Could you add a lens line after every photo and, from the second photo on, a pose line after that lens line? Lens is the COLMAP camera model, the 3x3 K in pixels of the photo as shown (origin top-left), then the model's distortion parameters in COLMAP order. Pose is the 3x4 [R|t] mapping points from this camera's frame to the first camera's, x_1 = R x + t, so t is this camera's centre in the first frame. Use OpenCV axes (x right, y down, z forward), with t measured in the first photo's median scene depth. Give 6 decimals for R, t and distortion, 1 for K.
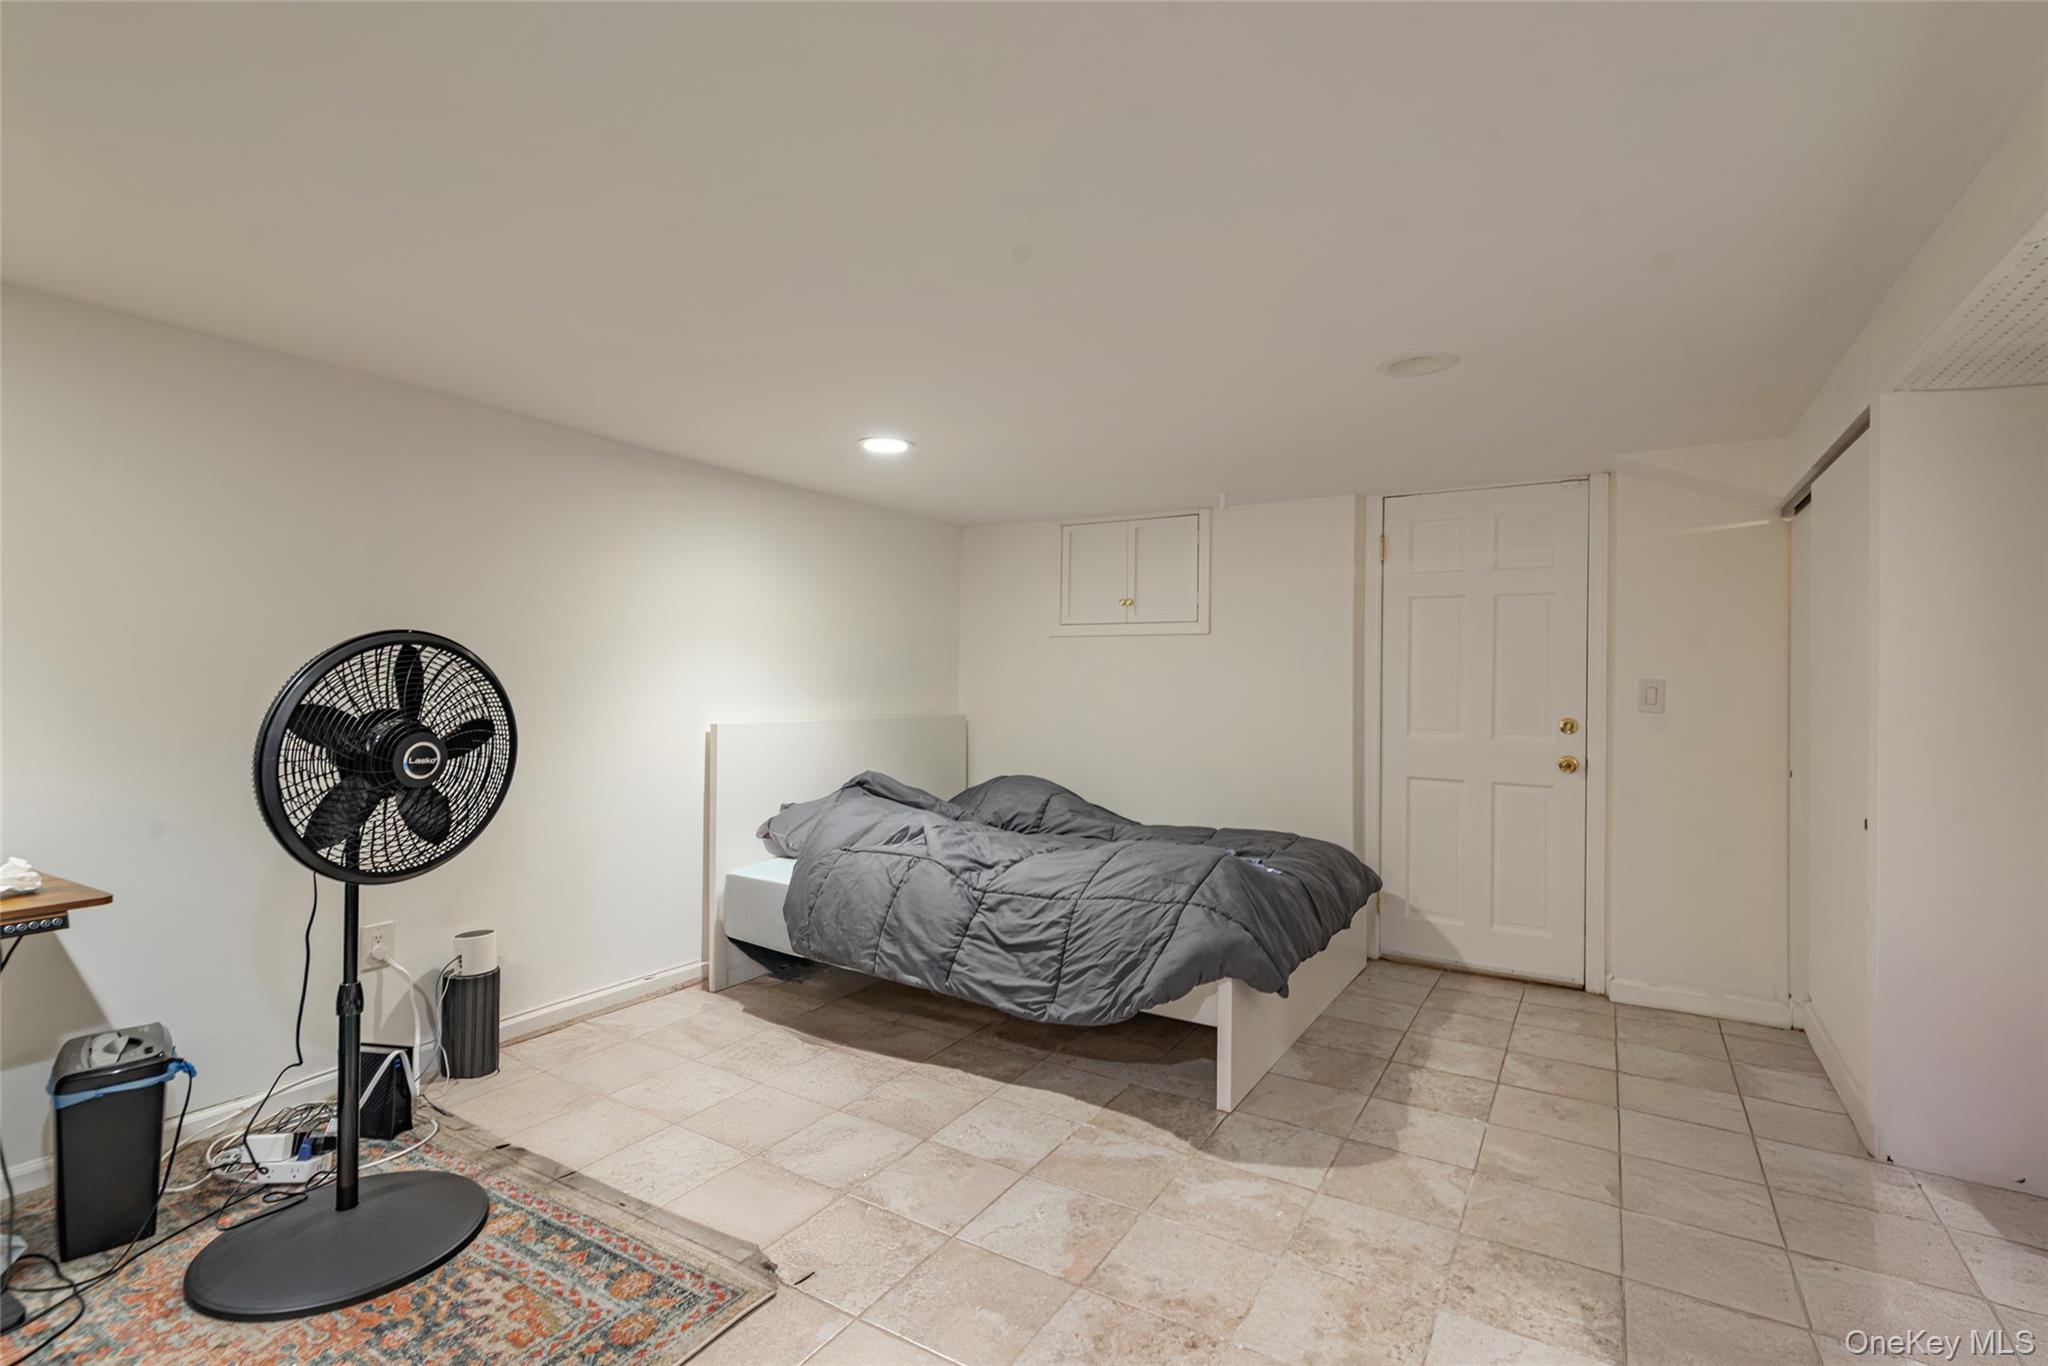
lens RADIAL K [[940.7, 0, 1036.6], [0, 940.7, 676.7], [0, 0, 1]] dist [0.044234, -0.032836]
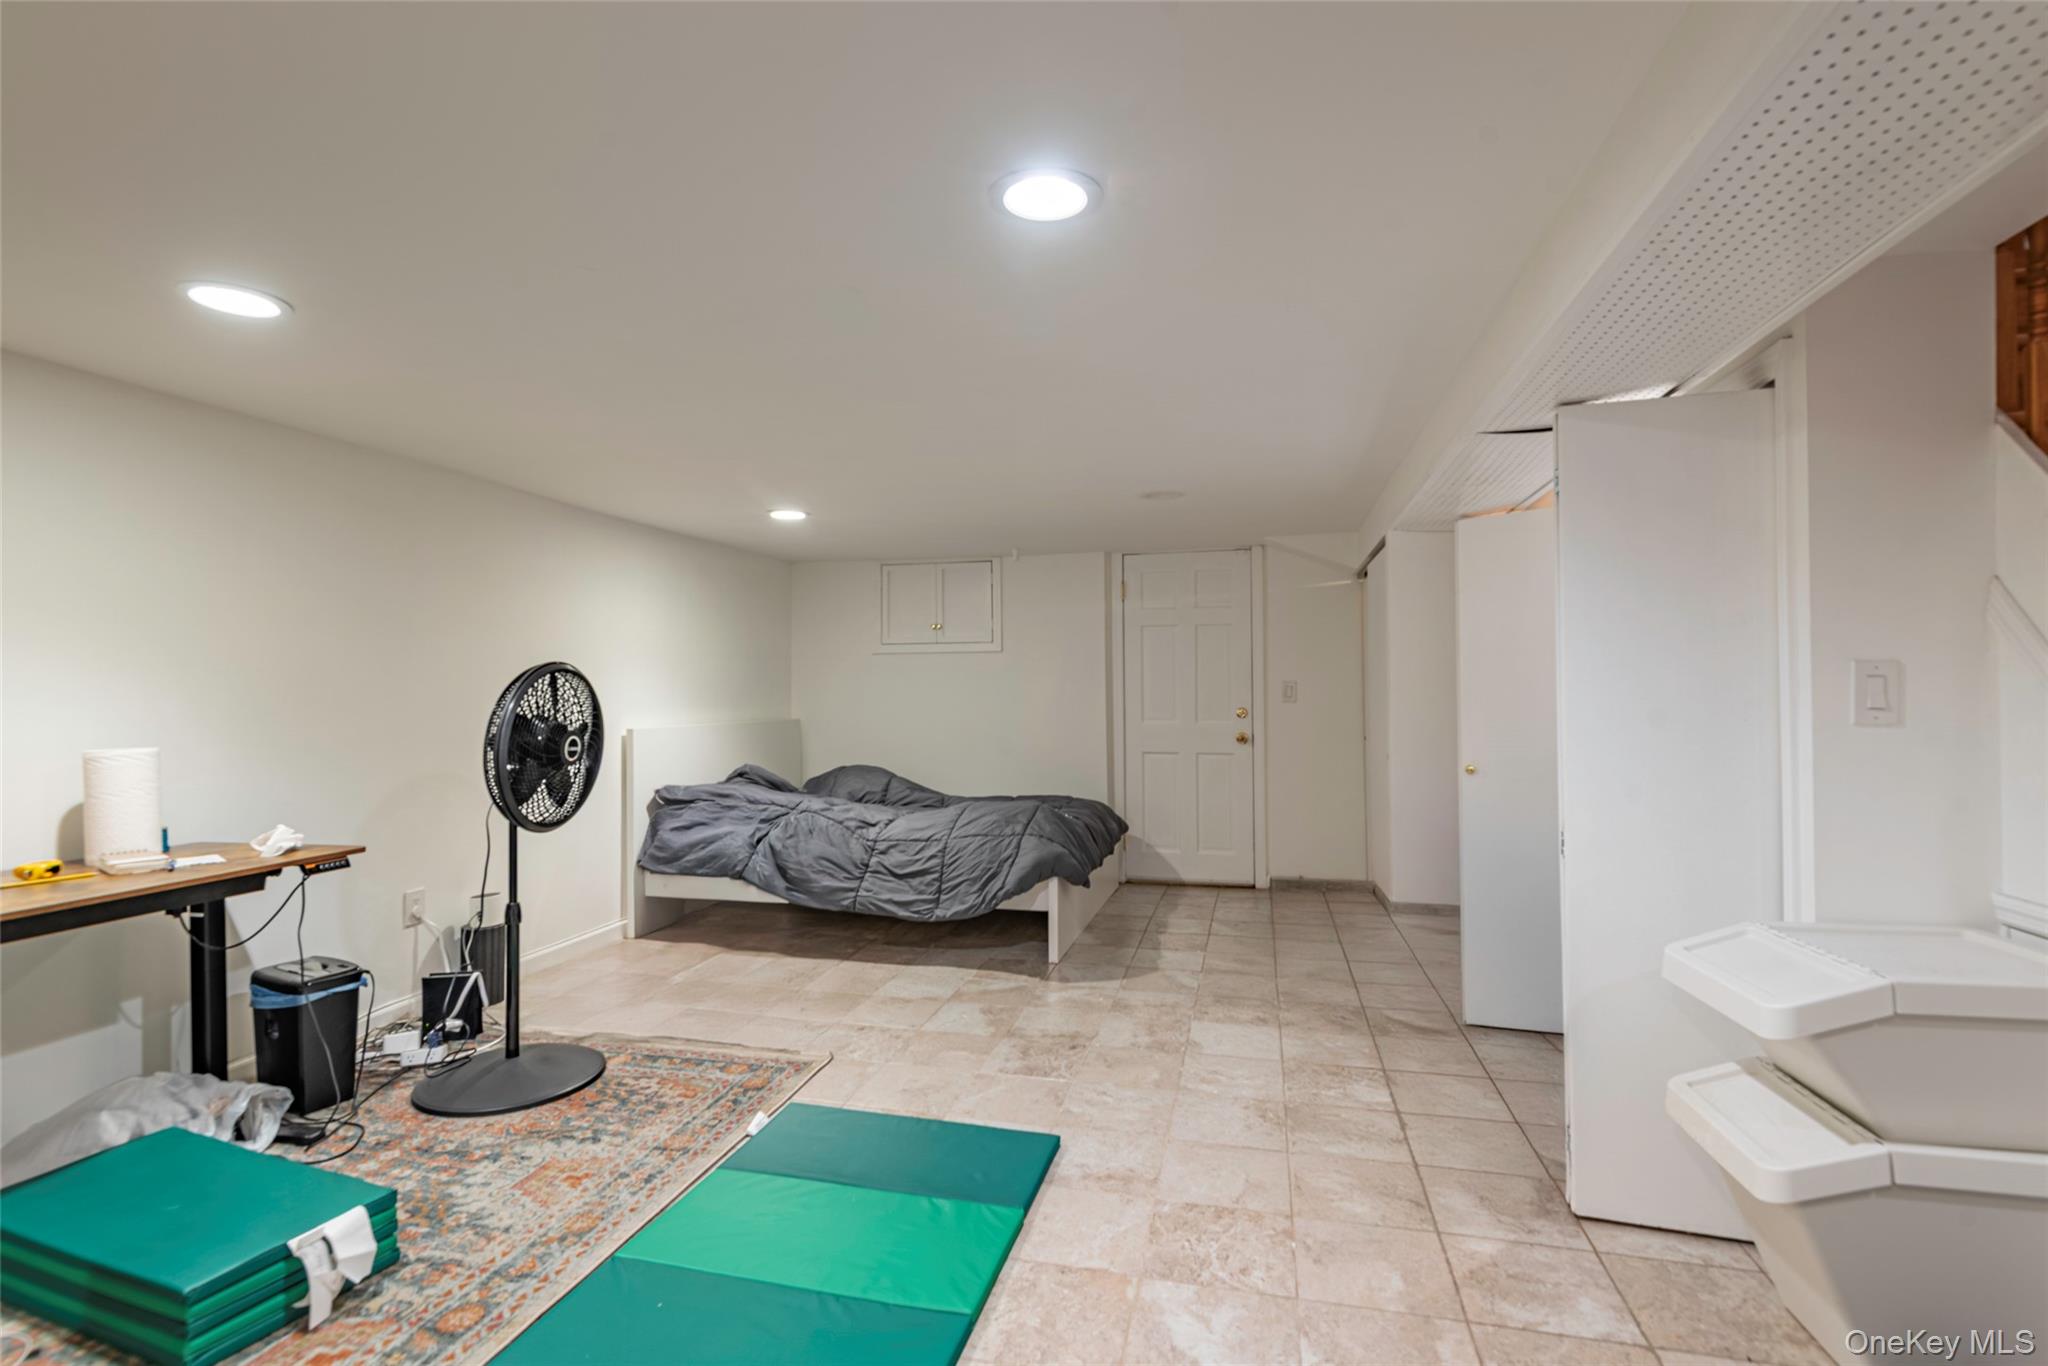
lens RADIAL K [[940.7, 0, 1036.6], [0, 940.7, 676.7], [0, 0, 1]] dist [0.044234, -0.032836]
pose [[0.953457, -0.013819, 0.301213, -0.269877], [0.016429, 0.999846, -0.006134, -0.002122], [-0.301082, 0.010797, 0.953537, -0.440967]]
